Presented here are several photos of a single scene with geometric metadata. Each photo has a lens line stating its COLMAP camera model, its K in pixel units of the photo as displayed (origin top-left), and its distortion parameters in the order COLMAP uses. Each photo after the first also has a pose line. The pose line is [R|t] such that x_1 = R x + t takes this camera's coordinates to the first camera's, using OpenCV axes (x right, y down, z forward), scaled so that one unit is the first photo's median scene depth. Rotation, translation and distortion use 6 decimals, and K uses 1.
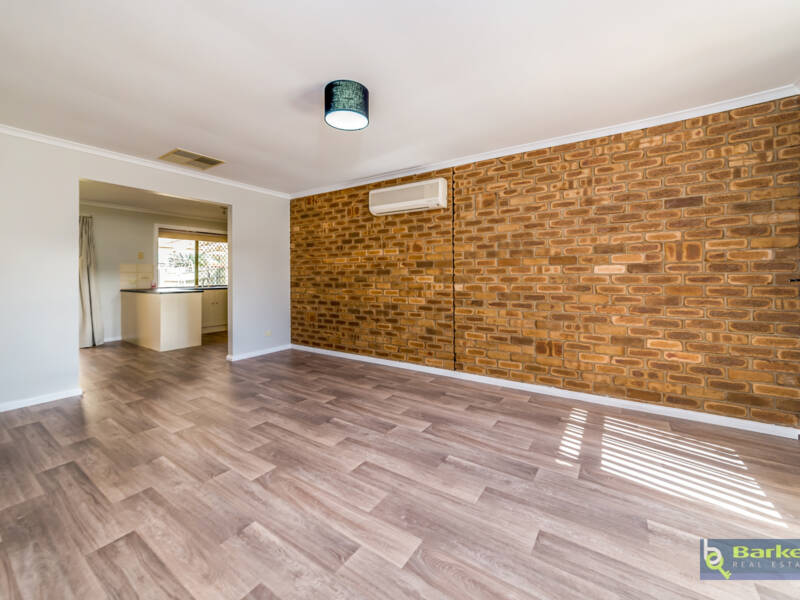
lens RADIAL K [[325.3, 0, 395.1], [0, 325.3, 272.4], [0, 0, 1]] dist [0.001688, 0.000553]
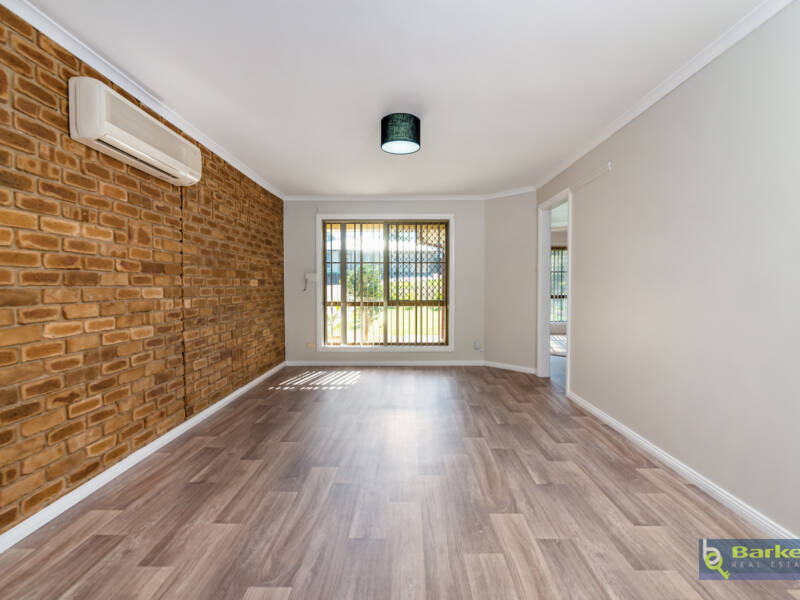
lens RADIAL K [[405.8, 0, 400.5], [0, 405.8, 298.6], [0, 0, 1]] dist [-0.006442, -0.000774]
pose [[-0.549248, -0.017872, 0.835468, -0.741715], [-0.003016, 0.999807, 0.019405, 0.014938], [-0.835654, 0.008138, -0.549196, 0.998612]]
